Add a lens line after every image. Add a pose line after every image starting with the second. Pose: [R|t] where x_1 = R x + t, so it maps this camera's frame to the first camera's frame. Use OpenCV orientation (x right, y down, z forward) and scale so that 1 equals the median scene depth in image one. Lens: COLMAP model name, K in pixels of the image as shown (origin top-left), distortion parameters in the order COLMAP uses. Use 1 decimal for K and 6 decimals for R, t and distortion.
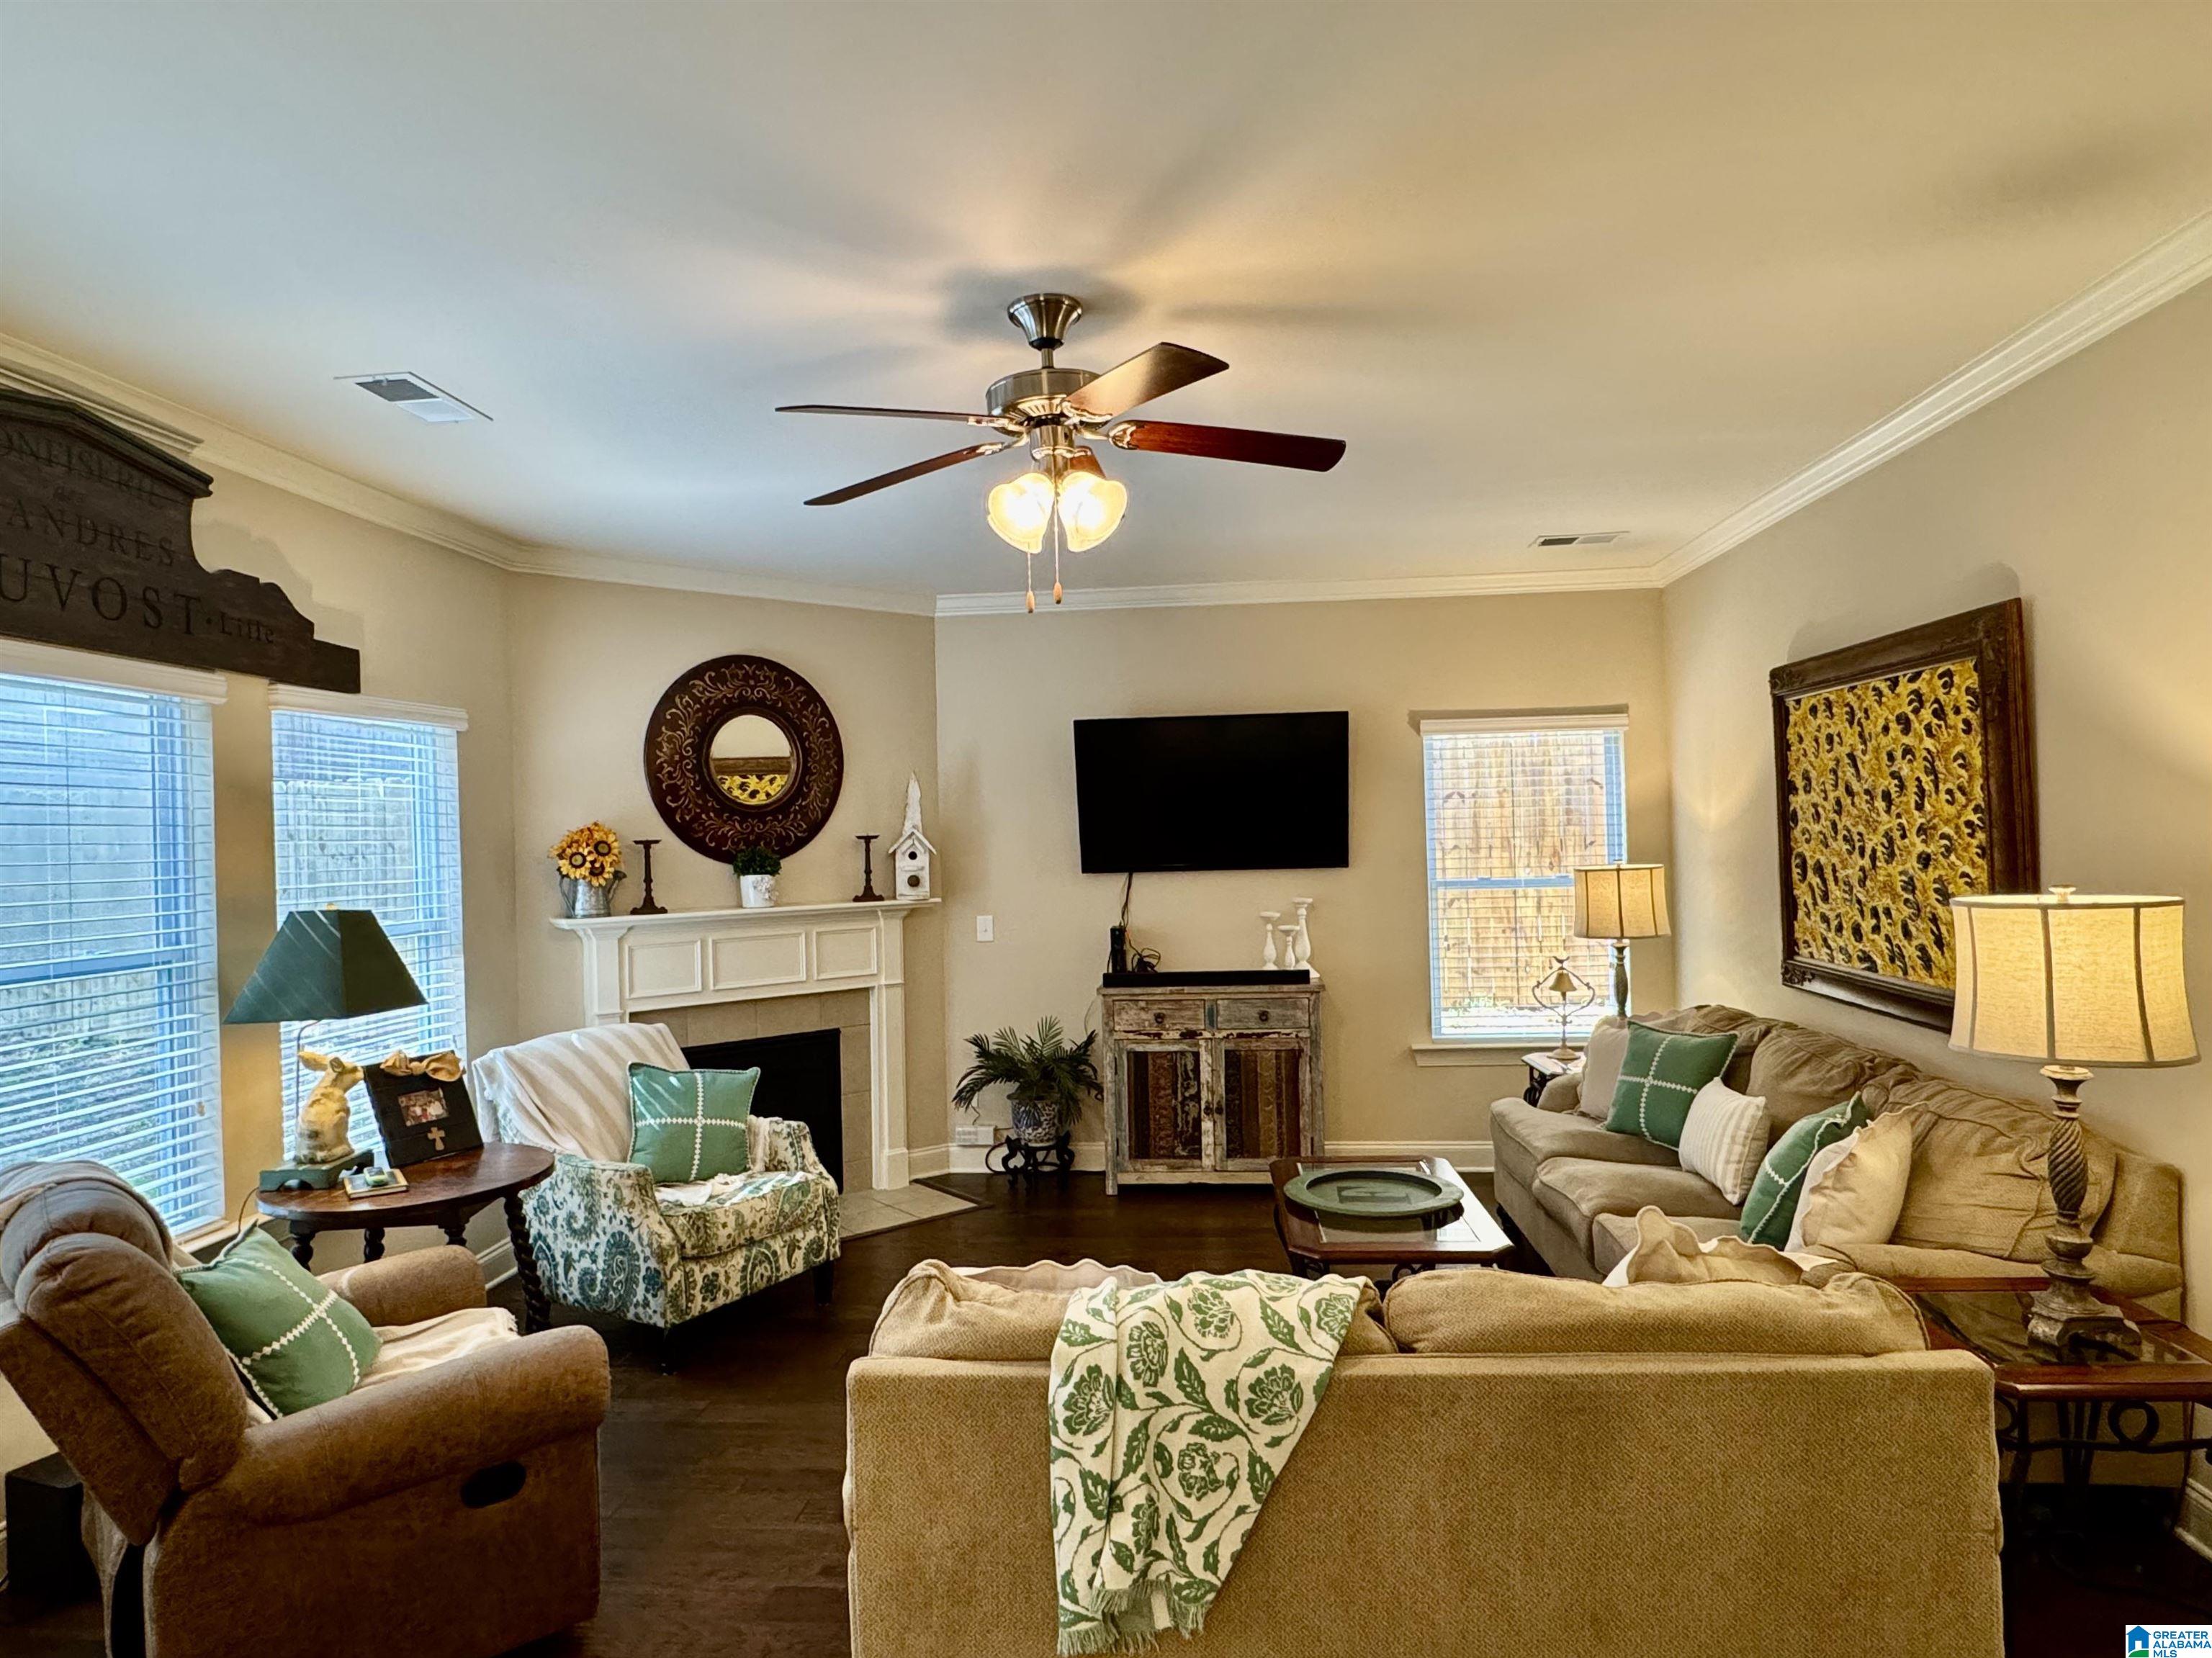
lens RADIAL K [[1285.5, 0, 1106.0], [0, 1285.5, 829.0], [0, 0, 1]] dist [-0.007605, -0.001382]
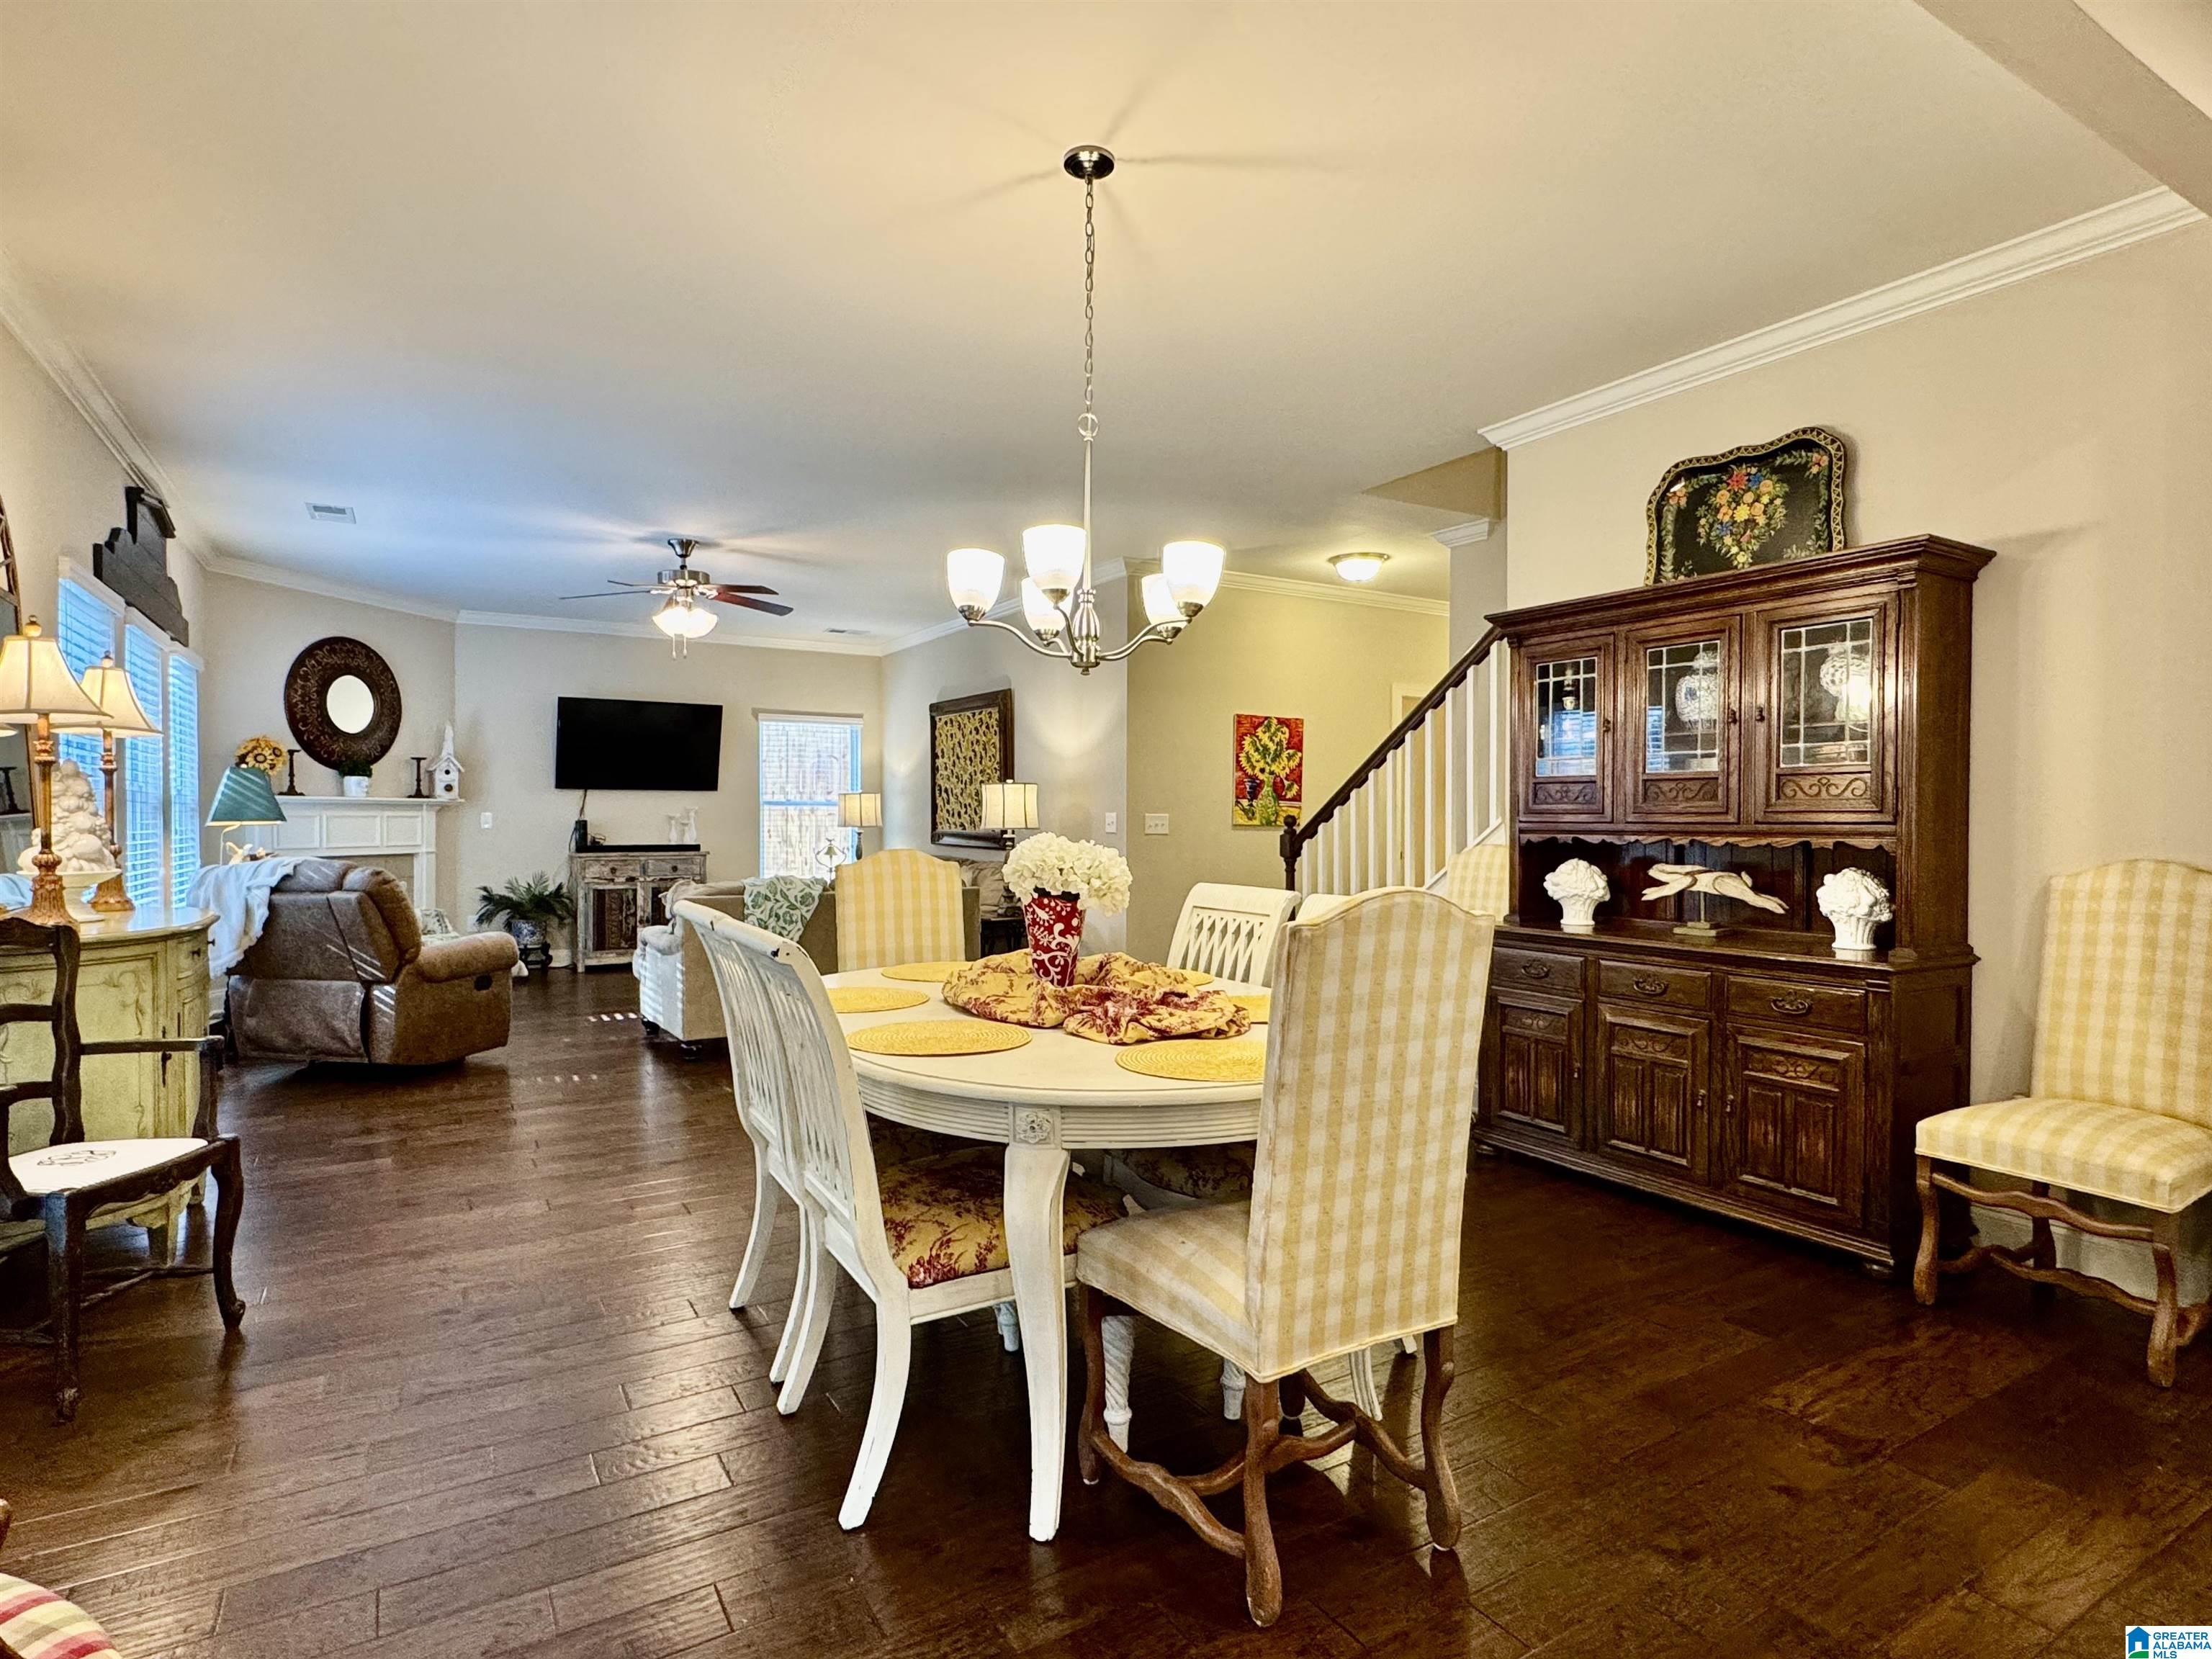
lens RADIAL K [[1159.9, 0, 1106.0], [0, 1159.9, 829.5], [0, 0, 1]] dist [0.023956, 0.000116]
pose [[0.801567, 0.019375, 0.597591, -0.374160], [-0.026131, 0.999655, 0.002640, 0.069530], [-0.597334, -0.017732, 0.801797, -0.688693]]
